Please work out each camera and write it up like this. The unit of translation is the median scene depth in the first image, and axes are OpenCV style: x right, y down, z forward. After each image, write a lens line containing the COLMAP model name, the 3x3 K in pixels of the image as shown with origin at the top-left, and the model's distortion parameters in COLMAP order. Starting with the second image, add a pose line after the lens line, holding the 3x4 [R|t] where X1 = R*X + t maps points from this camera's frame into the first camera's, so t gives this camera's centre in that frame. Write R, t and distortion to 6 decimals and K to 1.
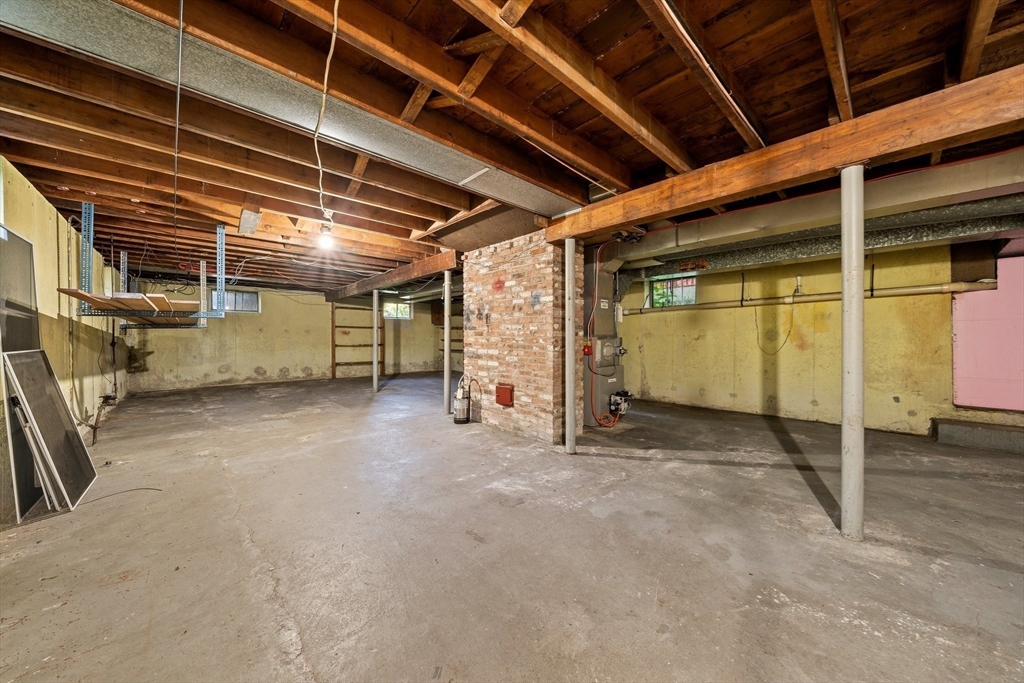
lens RADIAL K [[355.2, 0, 513.7], [0, 355.2, 338.7], [0, 0, 1]] dist [-0.008215, 0.000563]
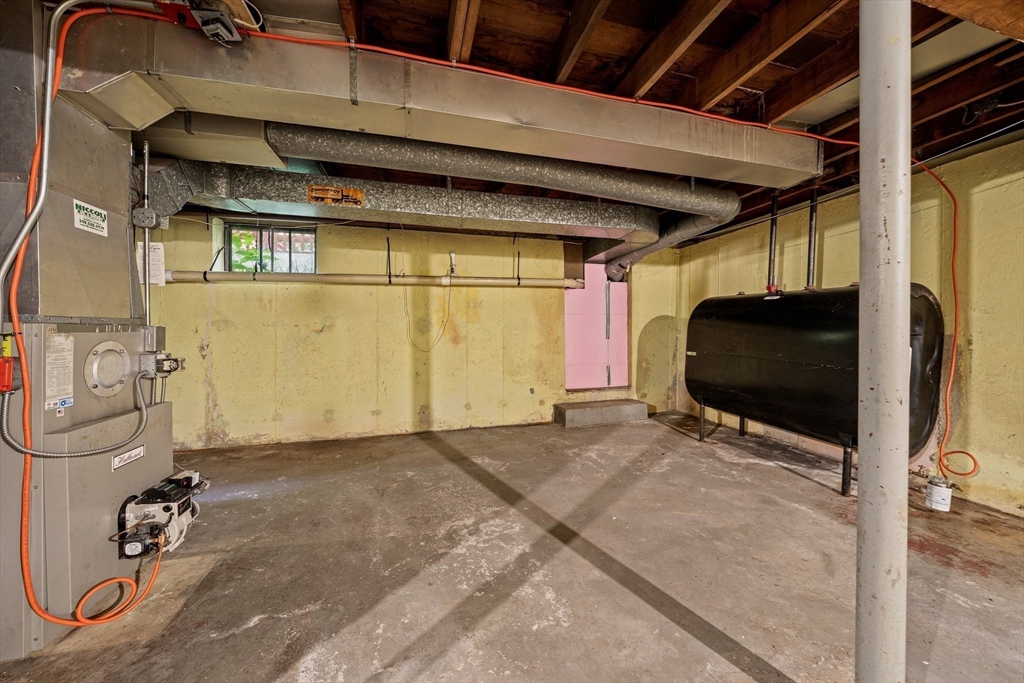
lens RADIAL K [[355.2, 0, 511.5], [0, 355.2, 333.3], [0, 0, 1]] dist [-0.008215, 0.000563]
pose [[0.449691, -0.006916, 0.893158, 0.148494], [0.003858, 0.999976, 0.005800, 0.002463], [-0.893176, 0.000838, 0.449706, 0.542688]]
